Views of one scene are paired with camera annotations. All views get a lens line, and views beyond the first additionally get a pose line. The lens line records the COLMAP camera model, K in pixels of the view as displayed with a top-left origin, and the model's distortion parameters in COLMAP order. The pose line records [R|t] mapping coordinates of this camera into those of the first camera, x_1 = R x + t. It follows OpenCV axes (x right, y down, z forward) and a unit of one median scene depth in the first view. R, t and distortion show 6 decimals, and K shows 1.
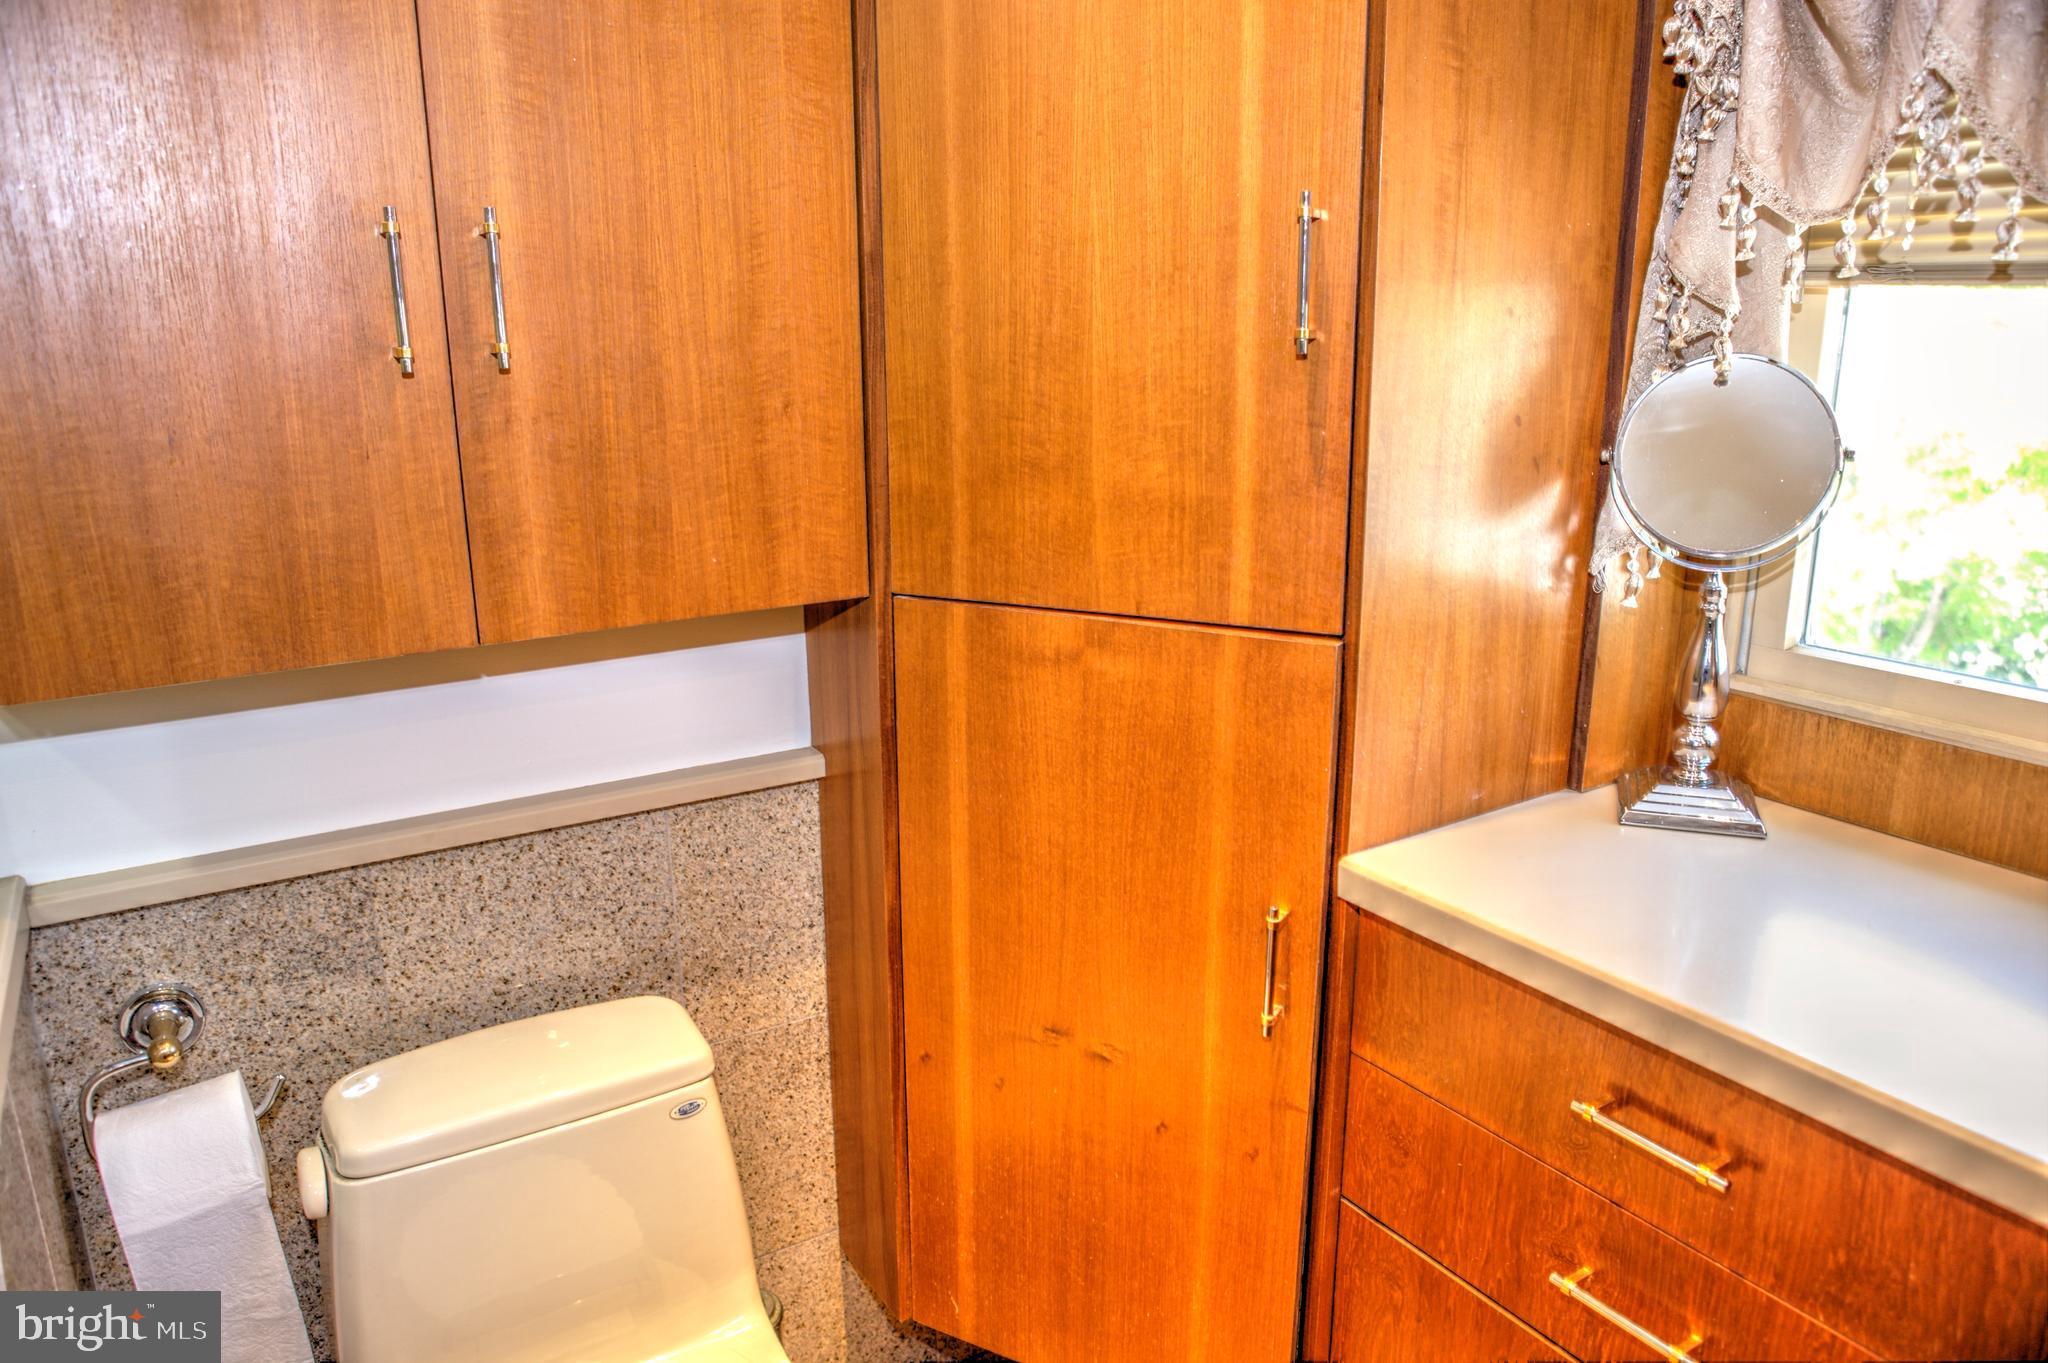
lens RADIAL K [[1414.3, 0, 1025.1], [0, 1414.3, 689.2], [0, 0, 1]] dist [-0.111787, 0.082032]
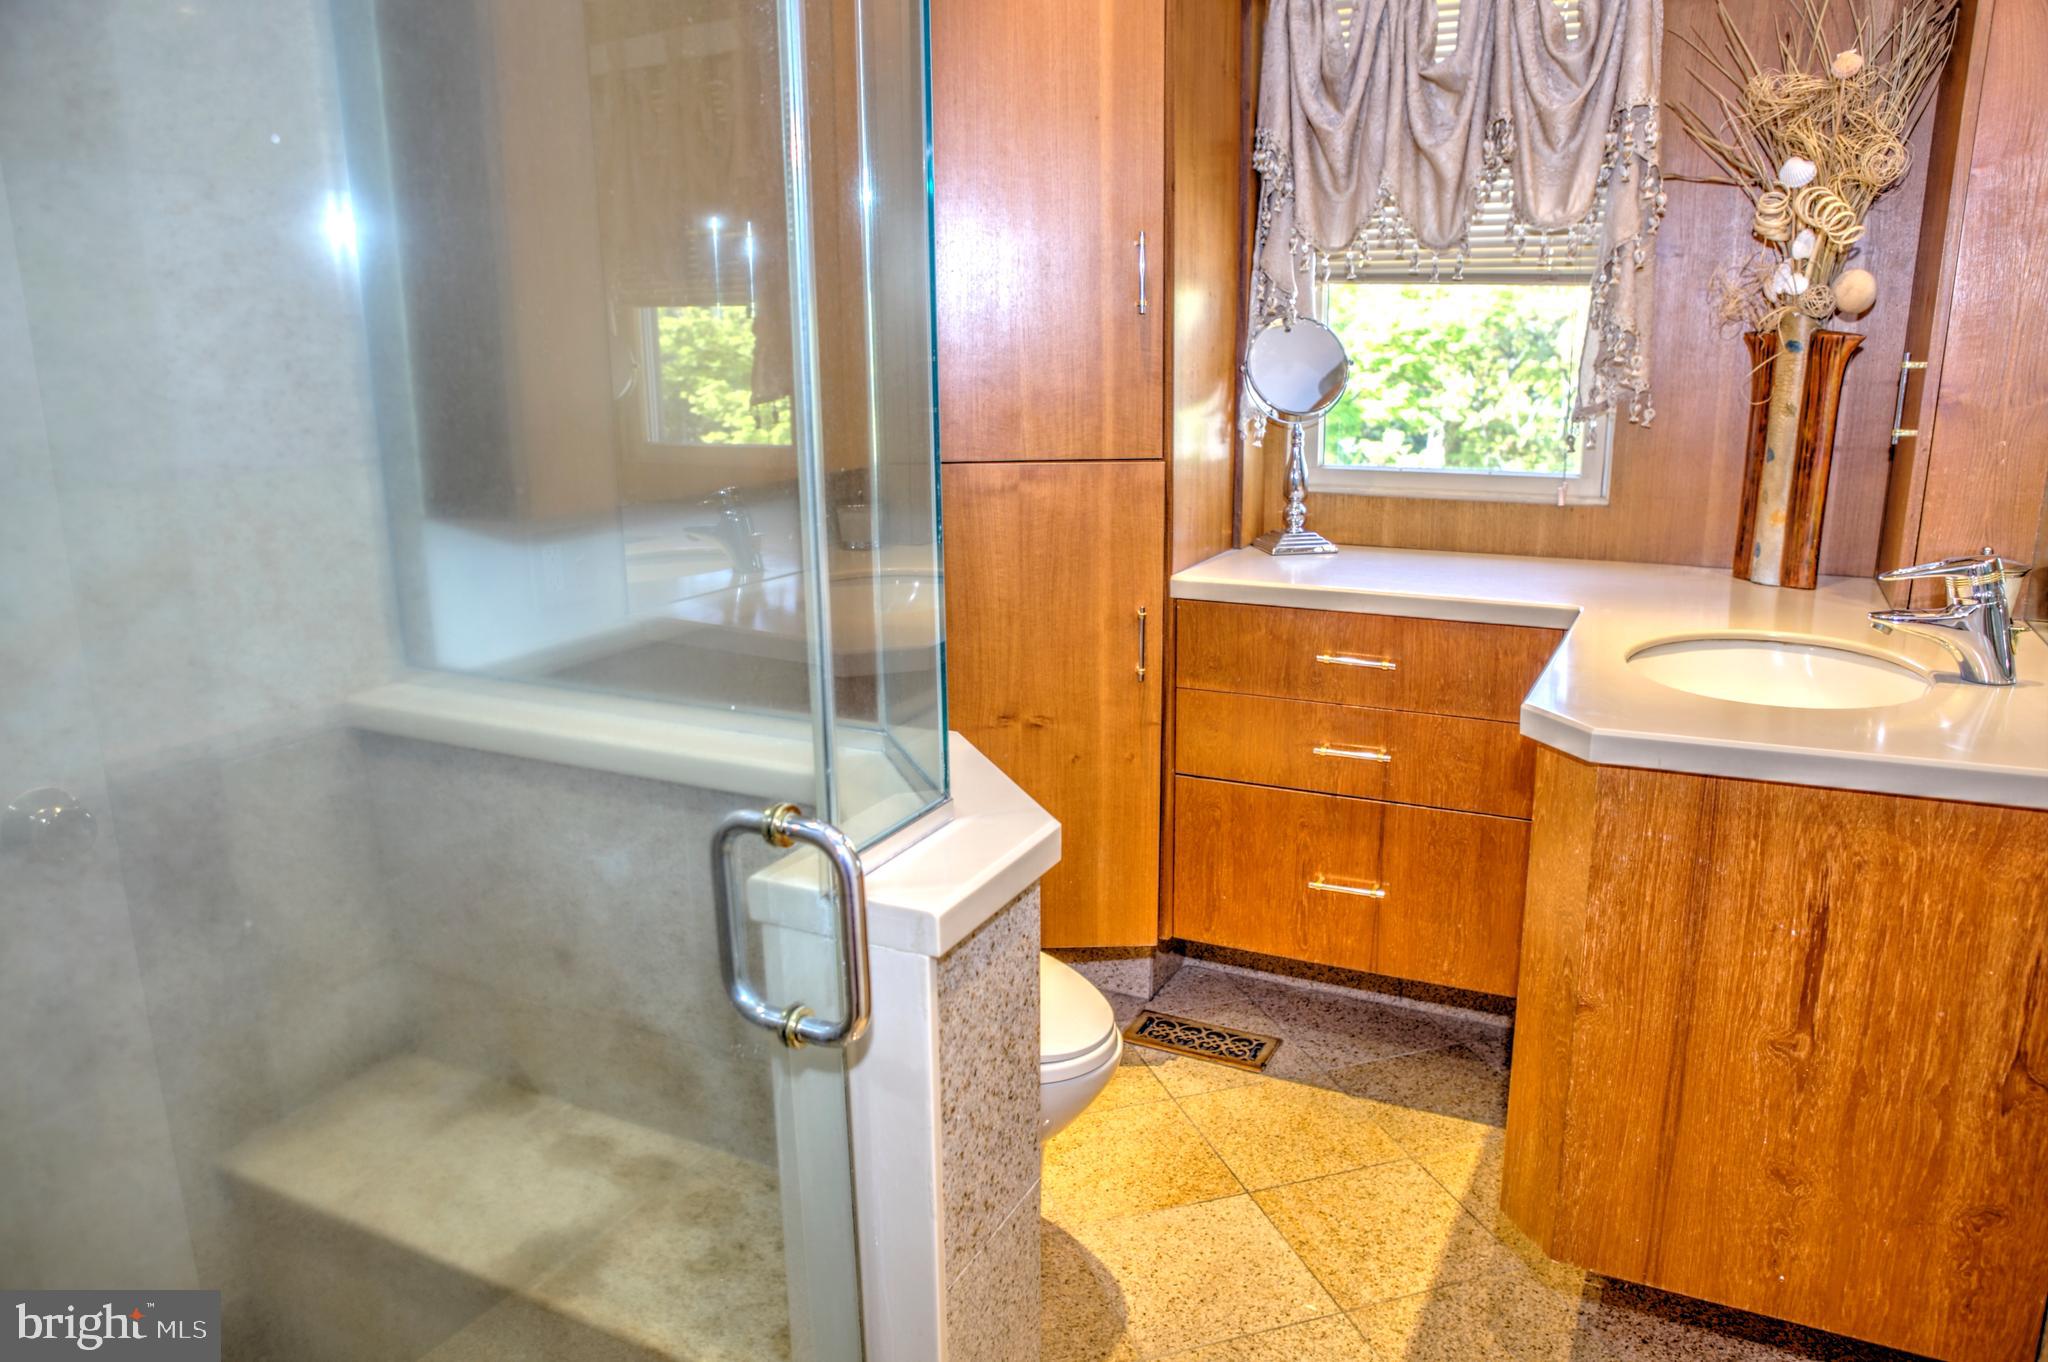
lens RADIAL K [[1414.3, 0, 1025.1], [0, 1414.3, 688.7], [0, 0, 1]] dist [-0.111787, 0.082032]
pose [[0.859661, -0.124552, 0.495450, -0.905585], [0.137203, 0.990483, 0.010937, 0.220814], [-0.492096, 0.058575, 0.868568, -0.557444]]
